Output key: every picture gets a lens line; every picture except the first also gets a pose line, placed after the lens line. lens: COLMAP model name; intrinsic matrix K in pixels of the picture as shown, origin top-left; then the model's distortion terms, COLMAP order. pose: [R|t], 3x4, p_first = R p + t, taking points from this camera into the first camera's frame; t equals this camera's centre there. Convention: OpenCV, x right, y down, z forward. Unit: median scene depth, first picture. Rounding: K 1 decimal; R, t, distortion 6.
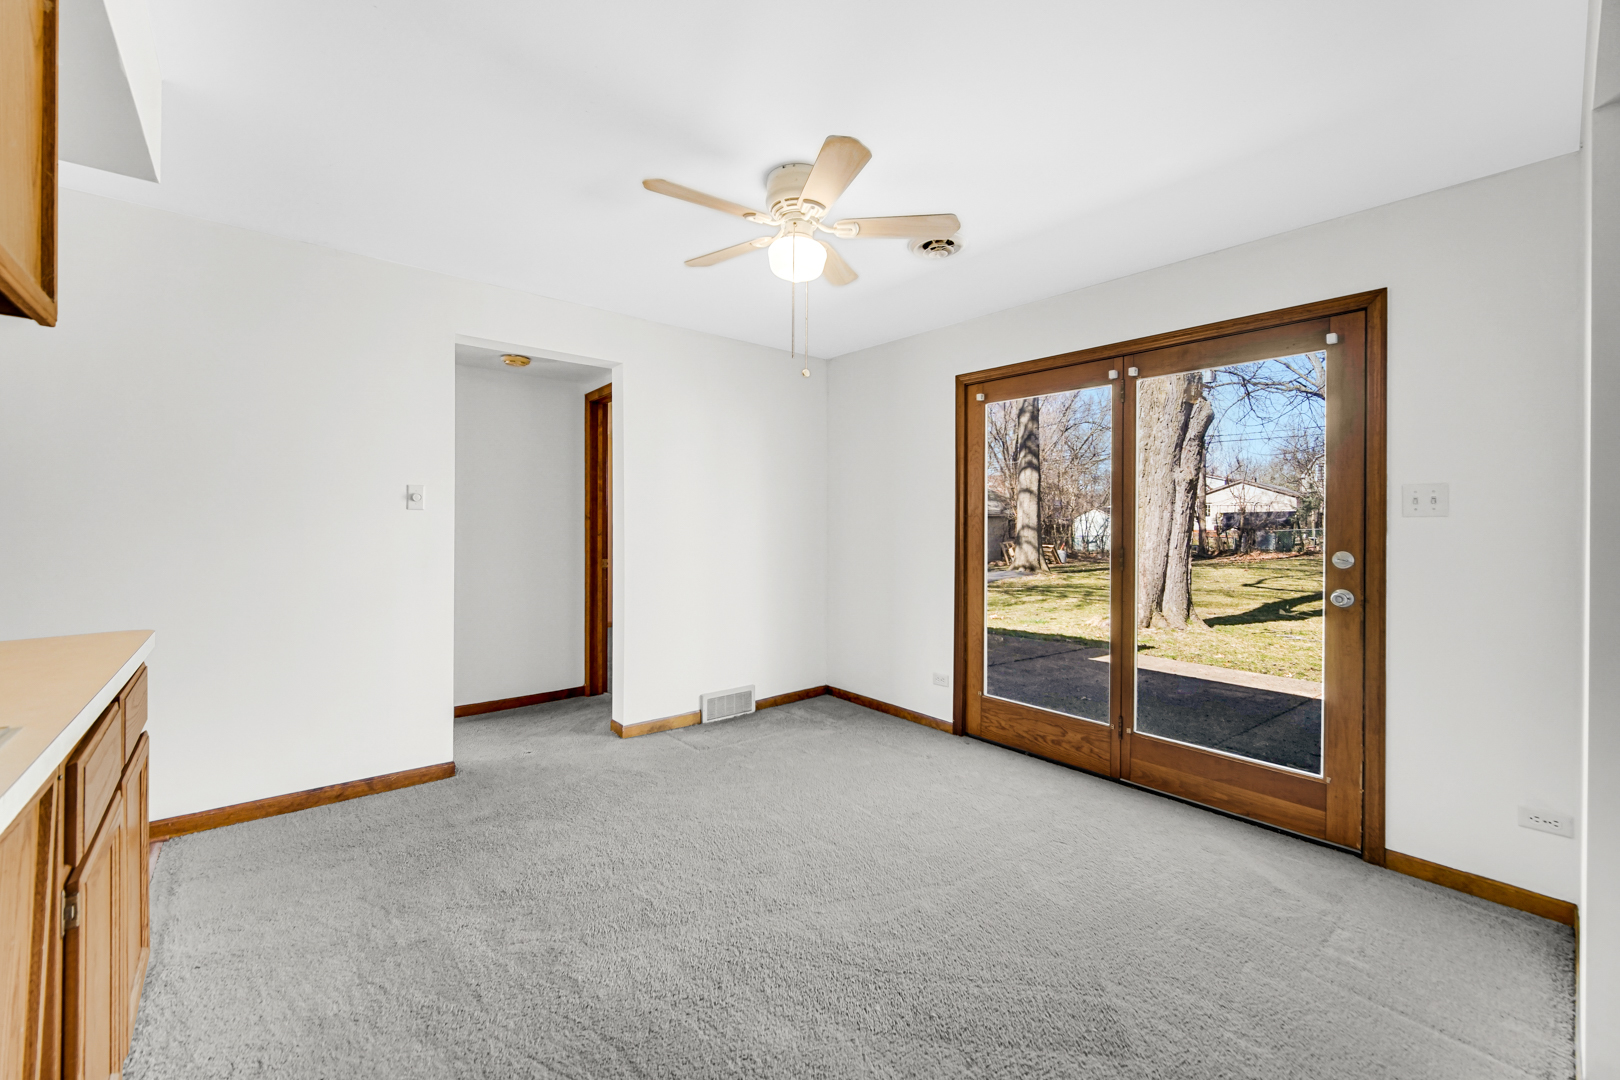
lens RADIAL K [[638.4, 0, 815.2], [0, 638.4, 535.8], [0, 0, 1]] dist [-0.000552, -0.000037]
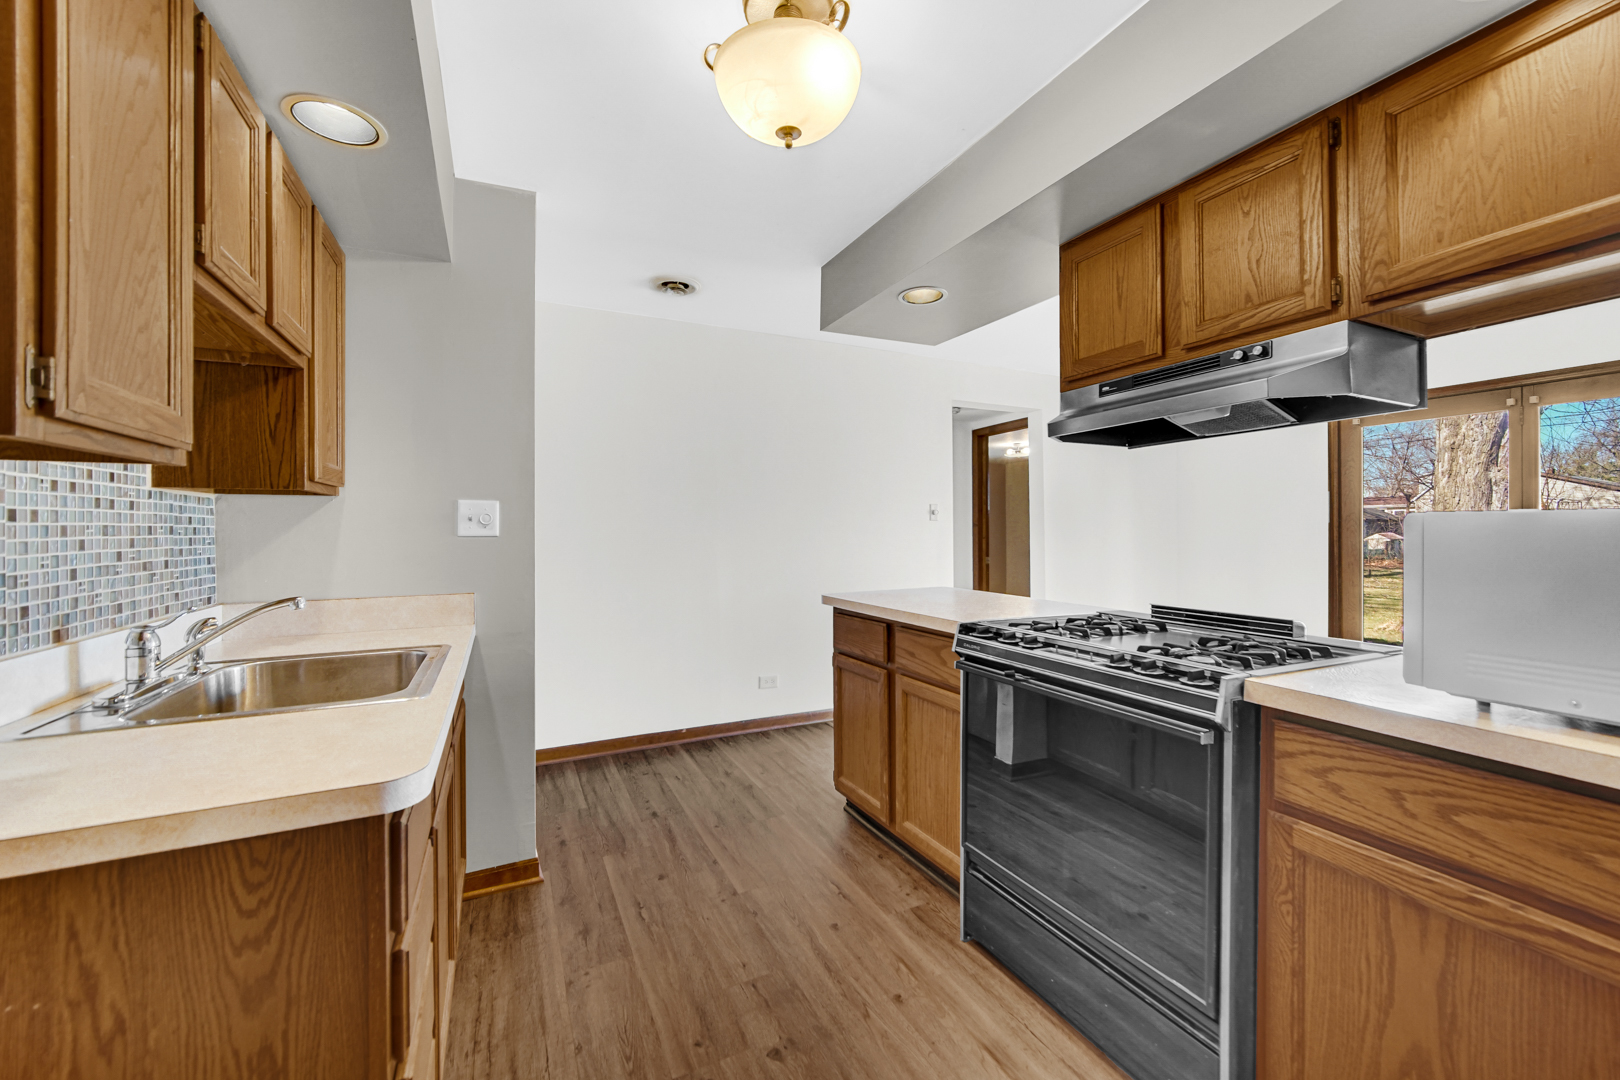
lens RADIAL K [[638.4, 0, 815.2], [0, 638.4, 535.8], [0, 0, 1]] dist [-0.000552, -0.000037]
pose [[0.969615, -0.005712, -0.244567, -0.426647], [0.003432, 0.999947, -0.009747, 0.006250], [0.244610, 0.008611, 0.969583, -0.404901]]
